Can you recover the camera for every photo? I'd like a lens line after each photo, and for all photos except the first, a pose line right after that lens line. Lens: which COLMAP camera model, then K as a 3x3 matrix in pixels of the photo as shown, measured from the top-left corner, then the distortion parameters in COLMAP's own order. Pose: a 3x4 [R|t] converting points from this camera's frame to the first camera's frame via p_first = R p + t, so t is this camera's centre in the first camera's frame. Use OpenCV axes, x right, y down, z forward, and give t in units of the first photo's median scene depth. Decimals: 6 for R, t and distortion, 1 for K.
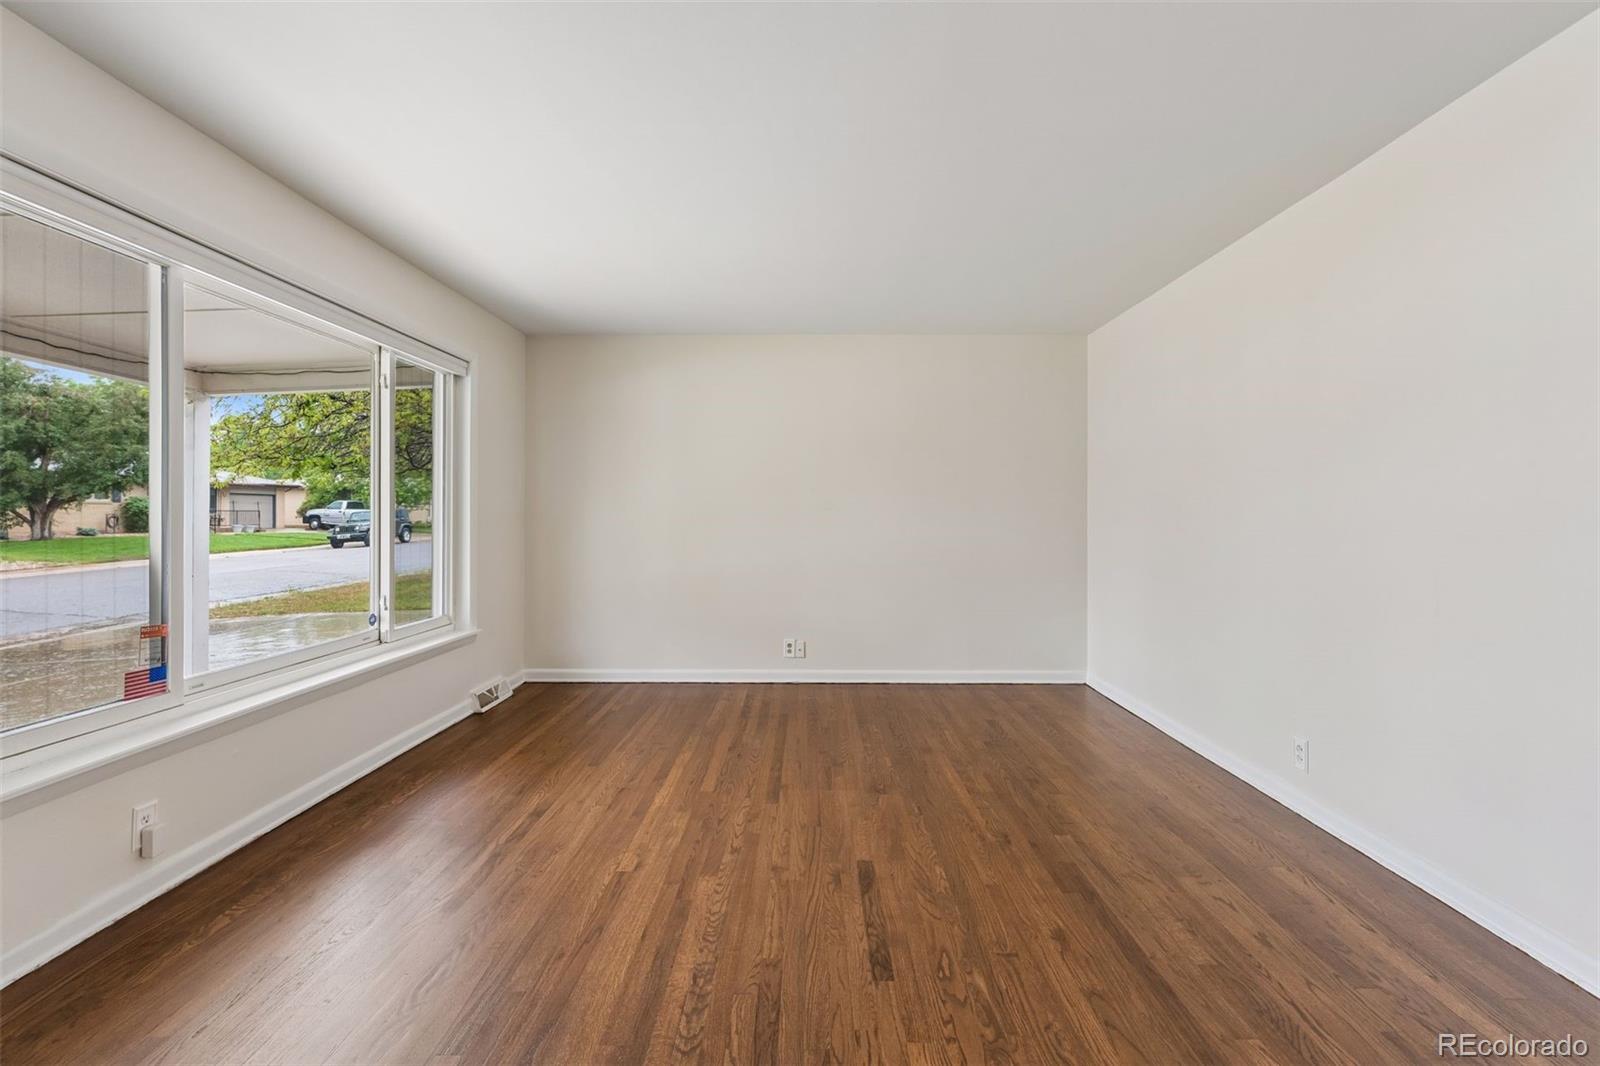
lens RADIAL K [[735.7, 0, 798.0], [0, 735.7, 523.8], [0, 0, 1]] dist [0.001572, -0.000332]
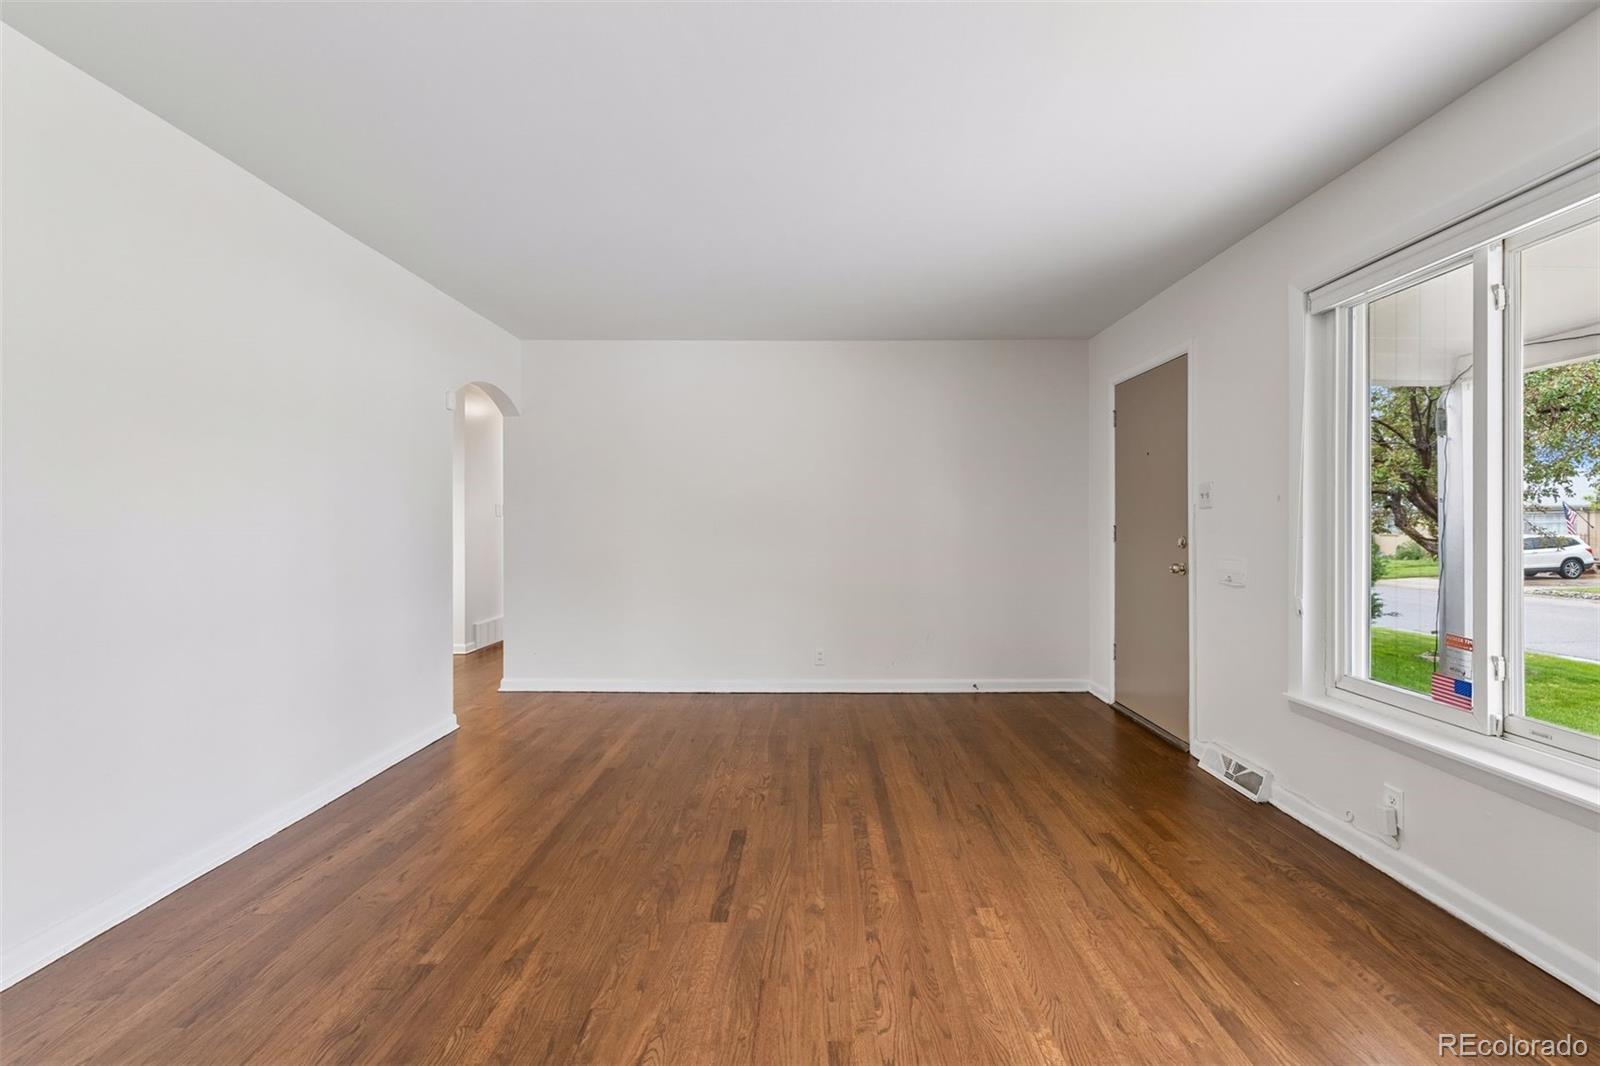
lens RADIAL K [[735.7, 0, 799.9], [0, 735.7, 527.0], [0, 0, 1]] dist [0.001572, -0.000332]
pose [[-0.999986, -0.003171, 0.004181, -0.008394], [-0.003099, 0.999846, 0.017280, -0.020461], [-0.004236, 0.017267, -0.999842, 1.997762]]
